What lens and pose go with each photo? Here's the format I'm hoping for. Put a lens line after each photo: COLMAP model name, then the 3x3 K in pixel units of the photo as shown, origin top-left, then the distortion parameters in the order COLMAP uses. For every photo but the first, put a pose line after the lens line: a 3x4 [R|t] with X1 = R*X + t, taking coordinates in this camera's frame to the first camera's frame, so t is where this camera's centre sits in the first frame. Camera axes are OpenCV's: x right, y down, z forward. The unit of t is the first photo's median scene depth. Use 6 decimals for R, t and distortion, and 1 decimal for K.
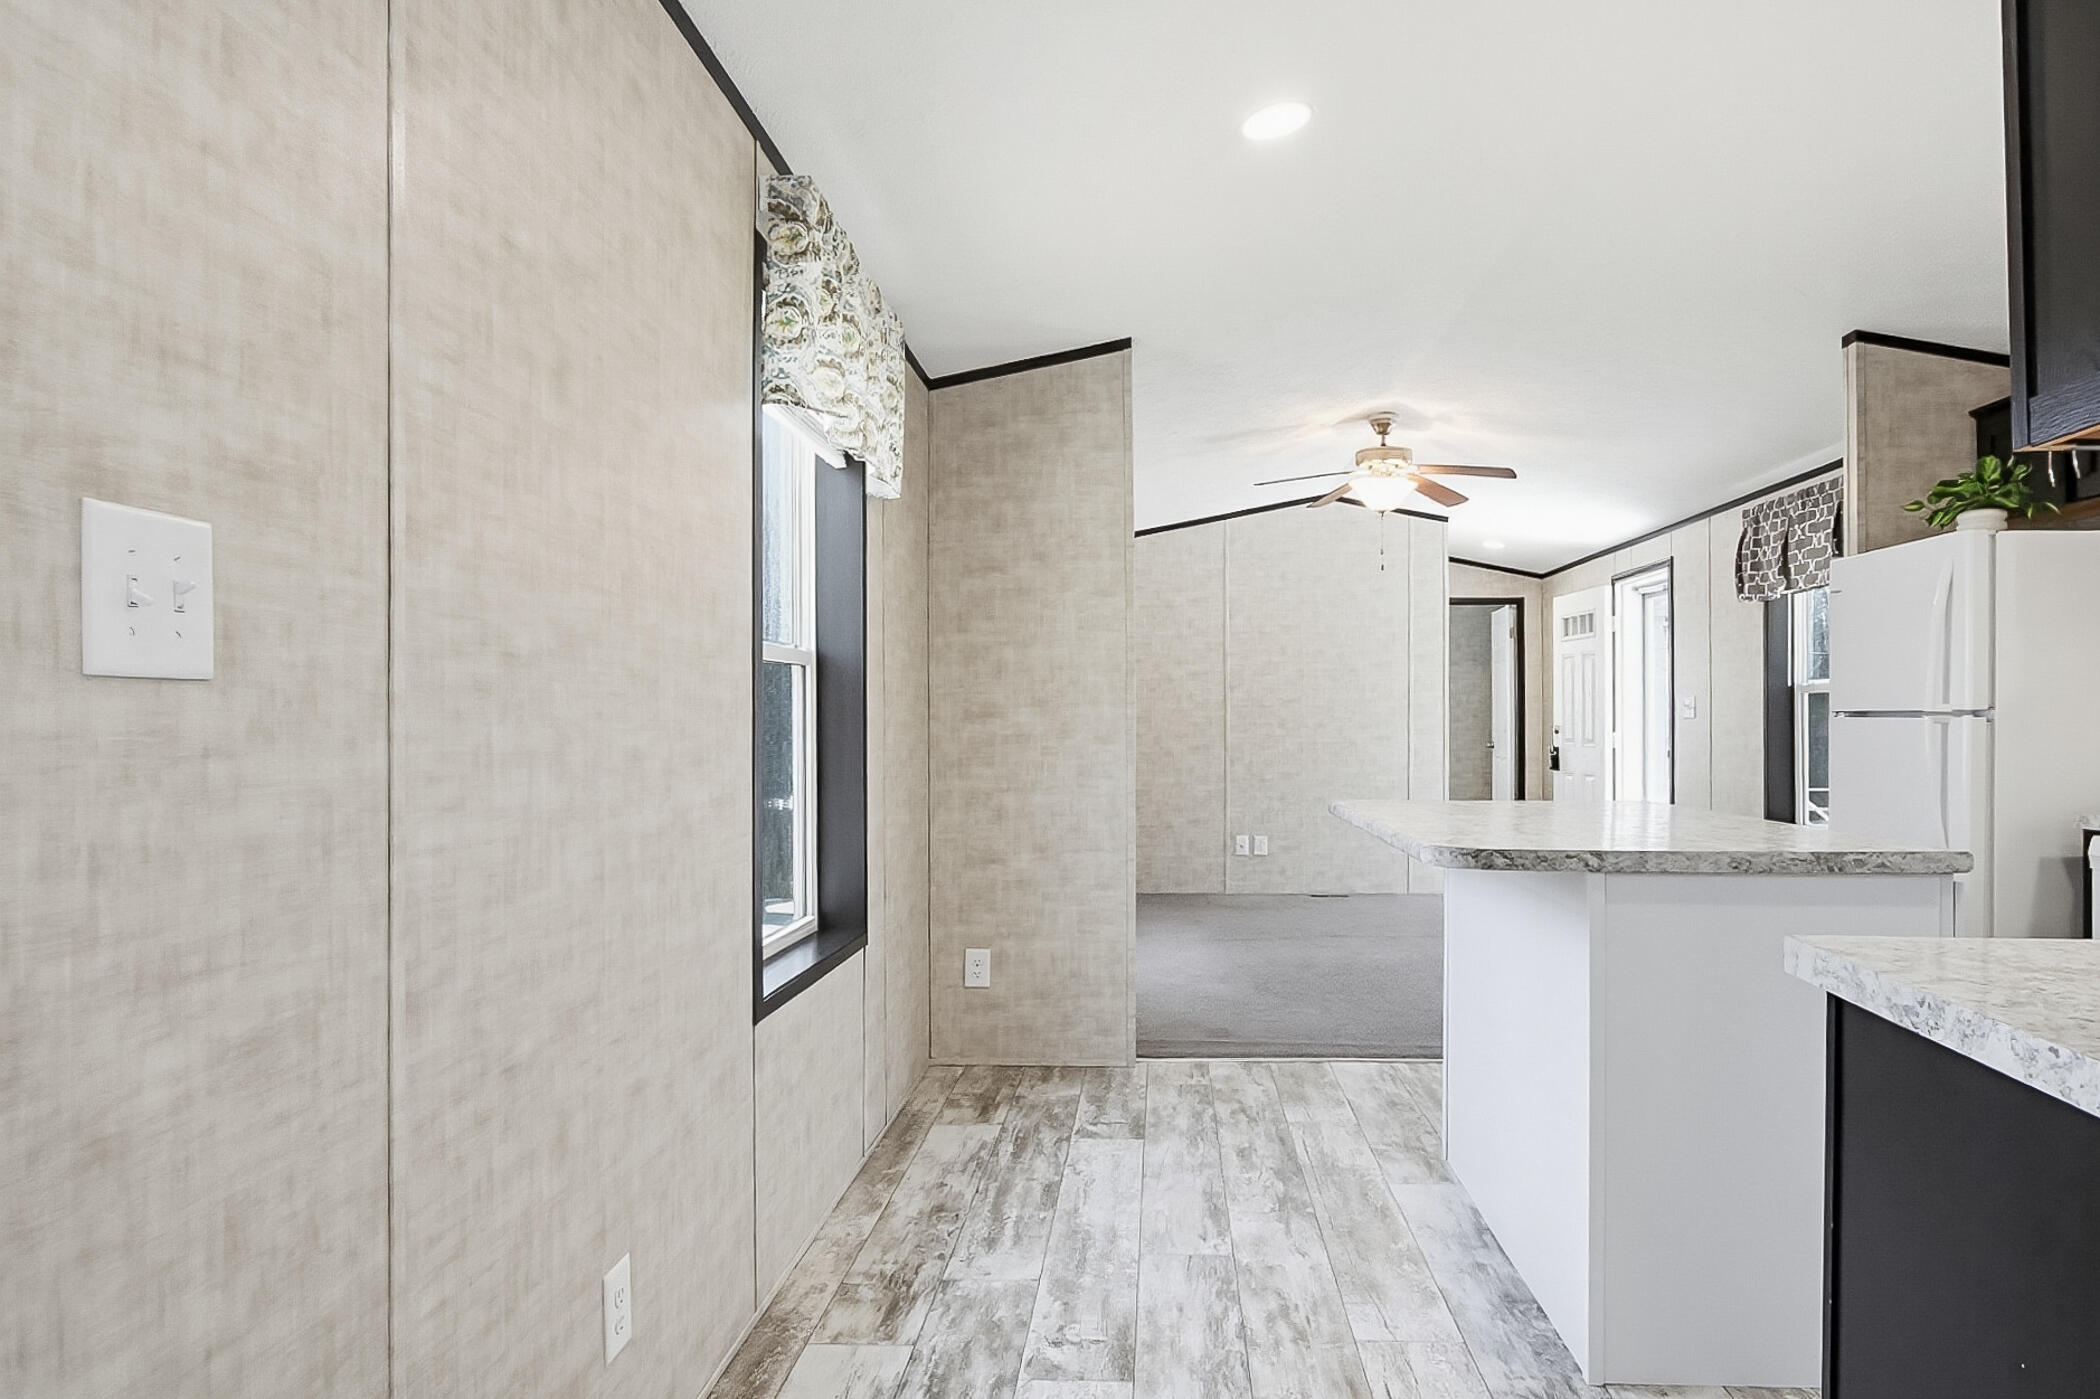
lens RADIAL K [[1358.4, 0, 1050.0], [0, 1358.4, 699.5], [0, 0, 1]] dist [-0.005052, -0.001034]
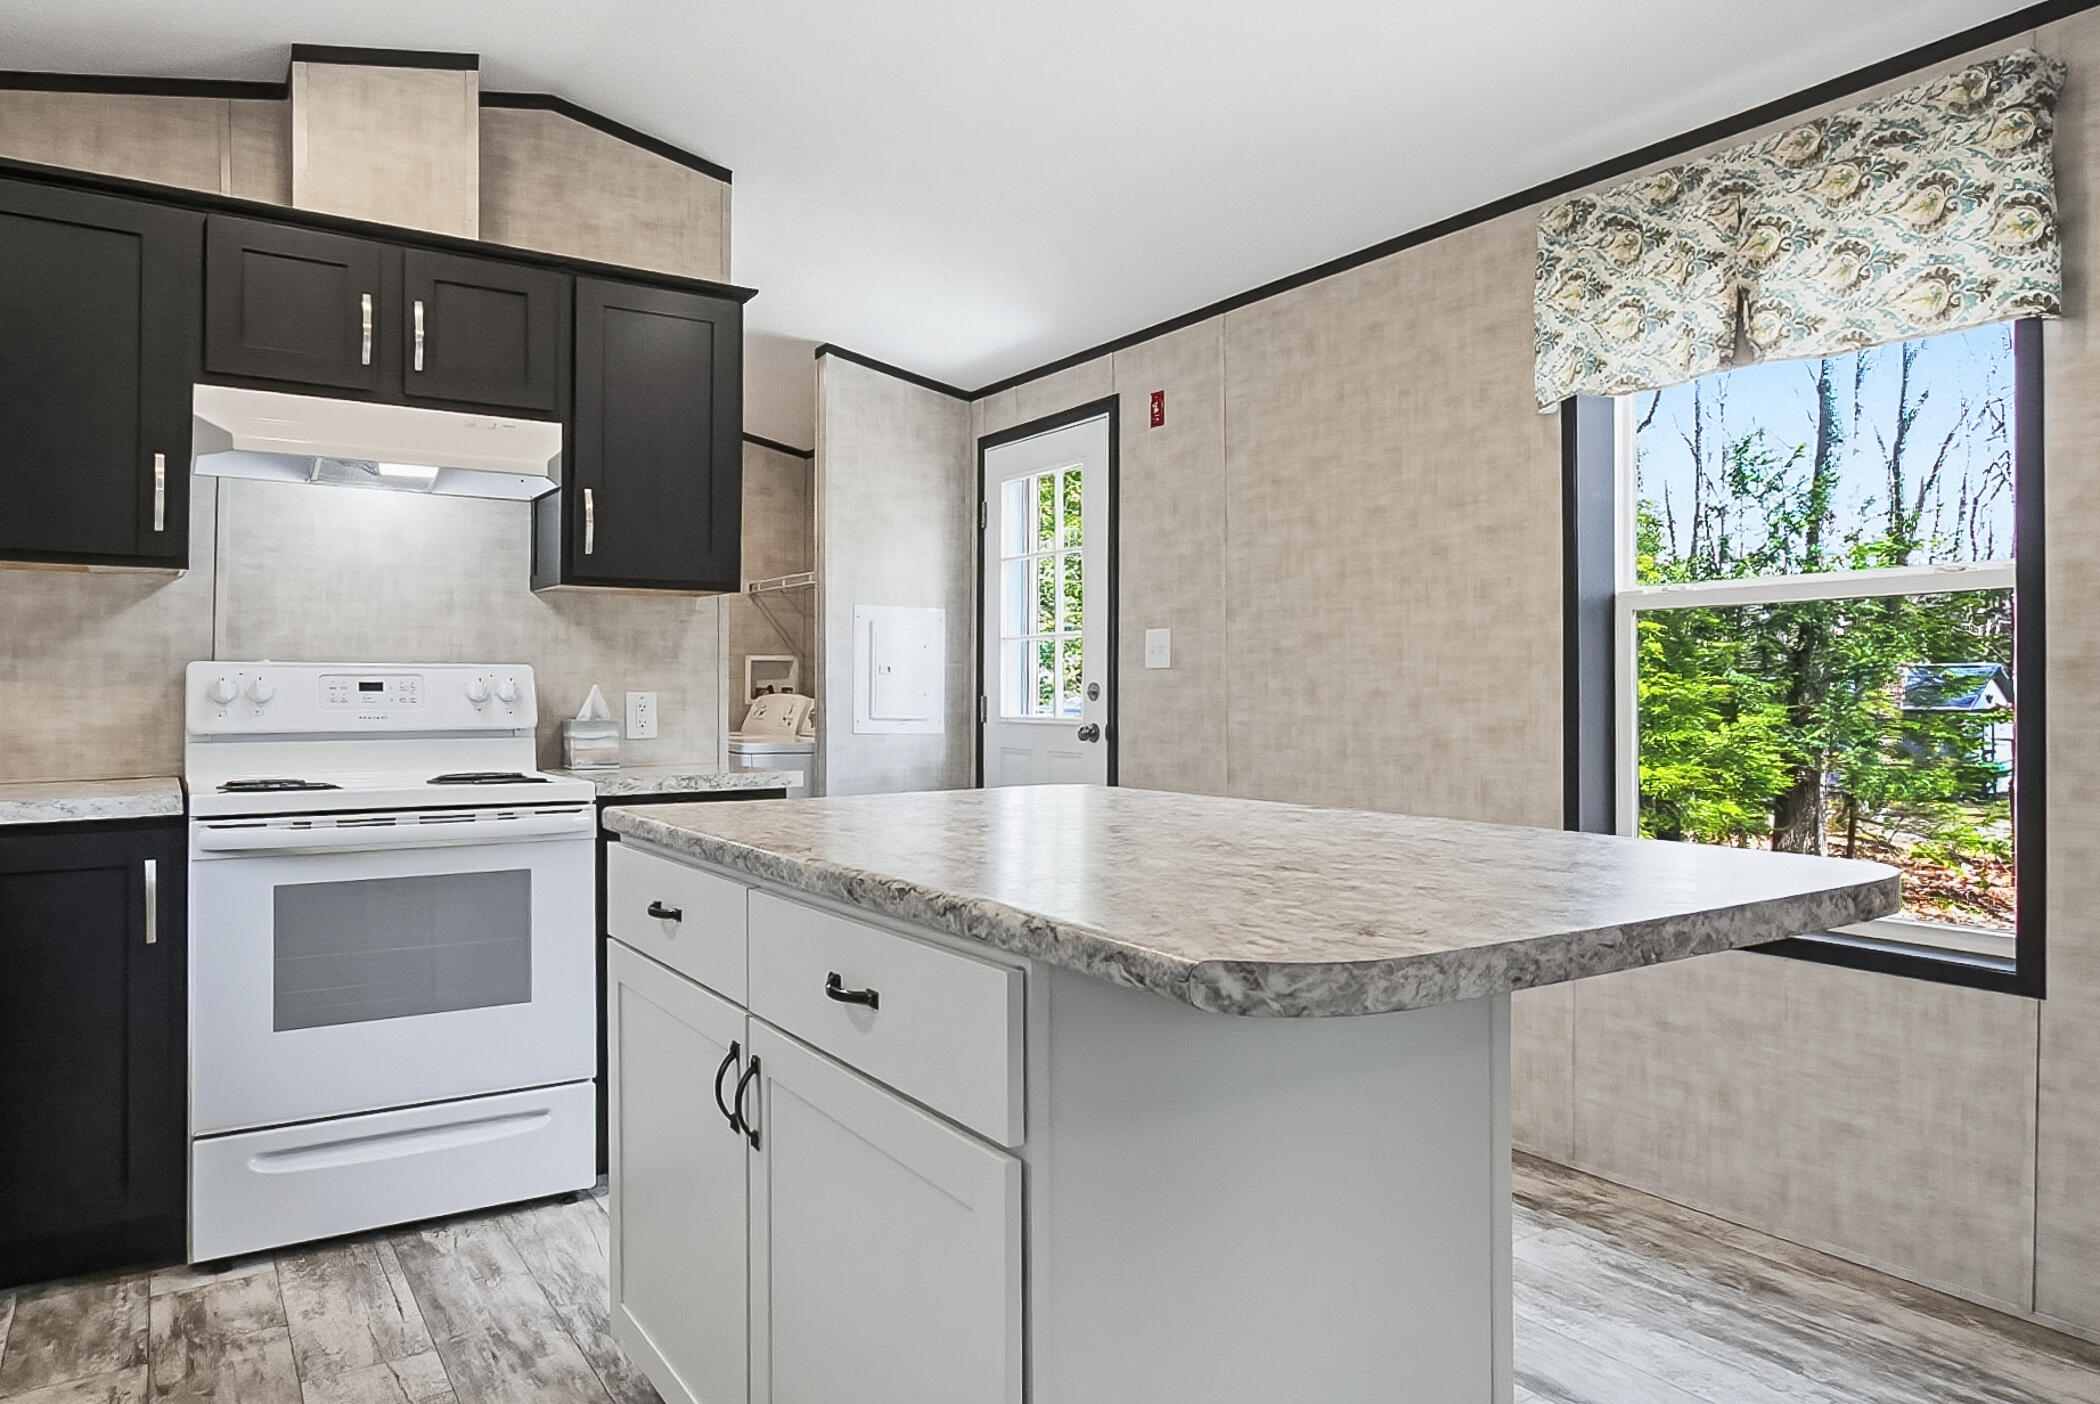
lens RADIAL K [[1373.5, 0, 1048.9], [0, 1373.5, 683.6], [0, 0, 1]] dist [-0.005889, 0.003826]
pose [[-0.796253, -0.002405, -0.604958, 0.773291], [0.014291, 0.999638, -0.022785, 0.043466], [0.604794, -0.026788, -0.795931, 1.480028]]
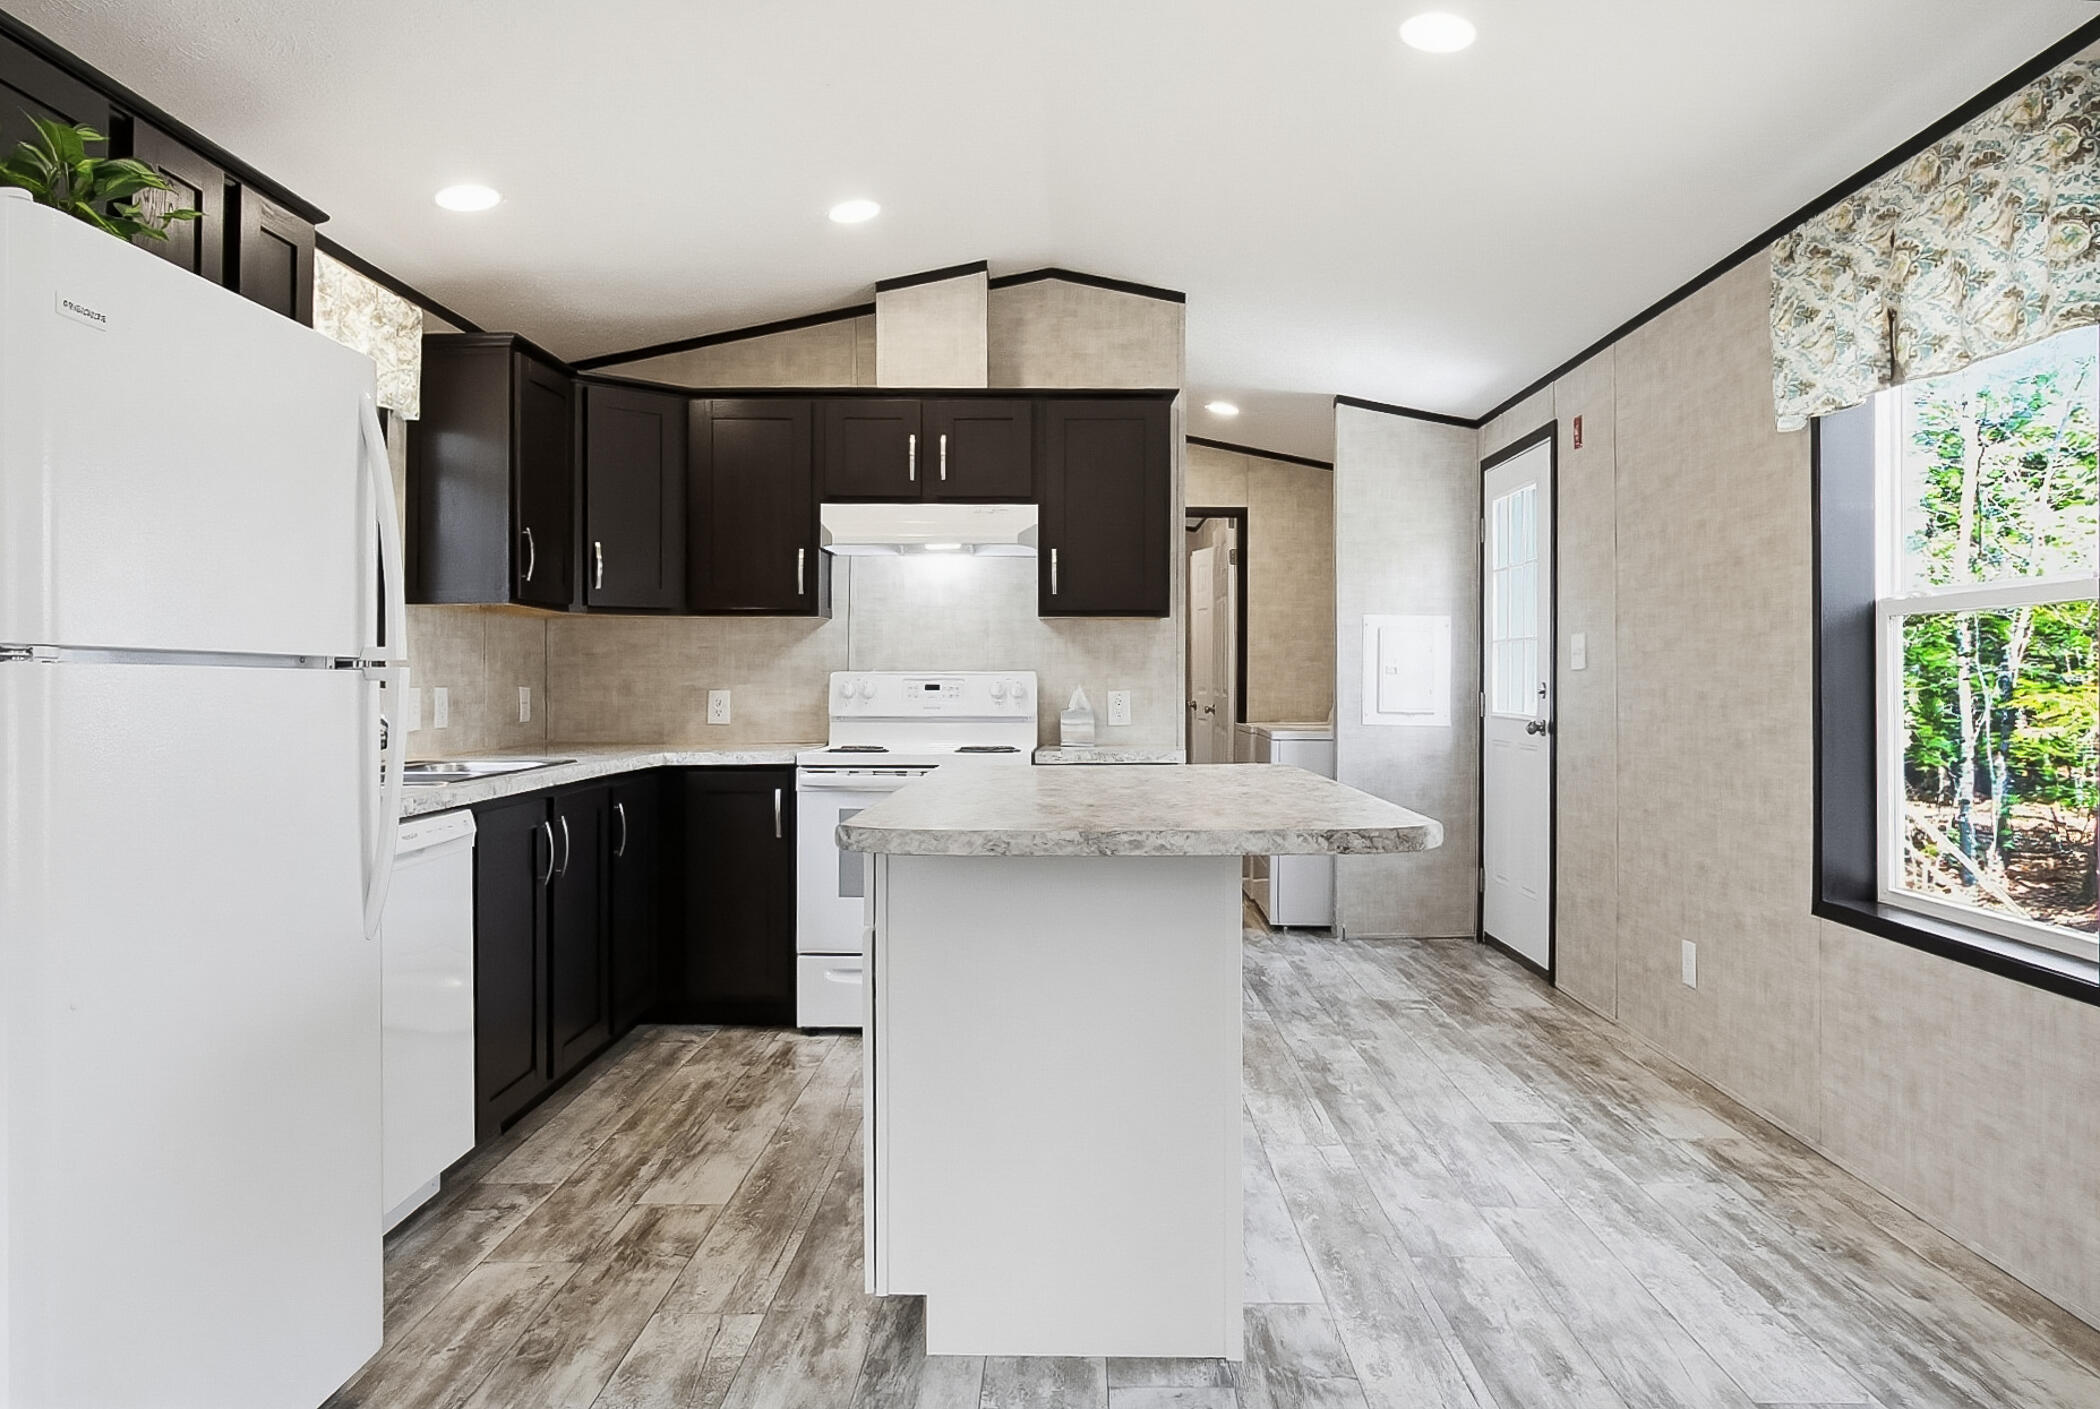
lens RADIAL K [[1345.5, 0, 1053.8], [0, 1345.5, 678.9], [0, 0, 1]] dist [-0.003649, 0.003774]
pose [[-0.998221, 0.000180, -0.059630, 0.490259], [0.001601, 0.999716, -0.023788, 0.042215], [0.059609, -0.023842, -0.997937, 1.924235]]
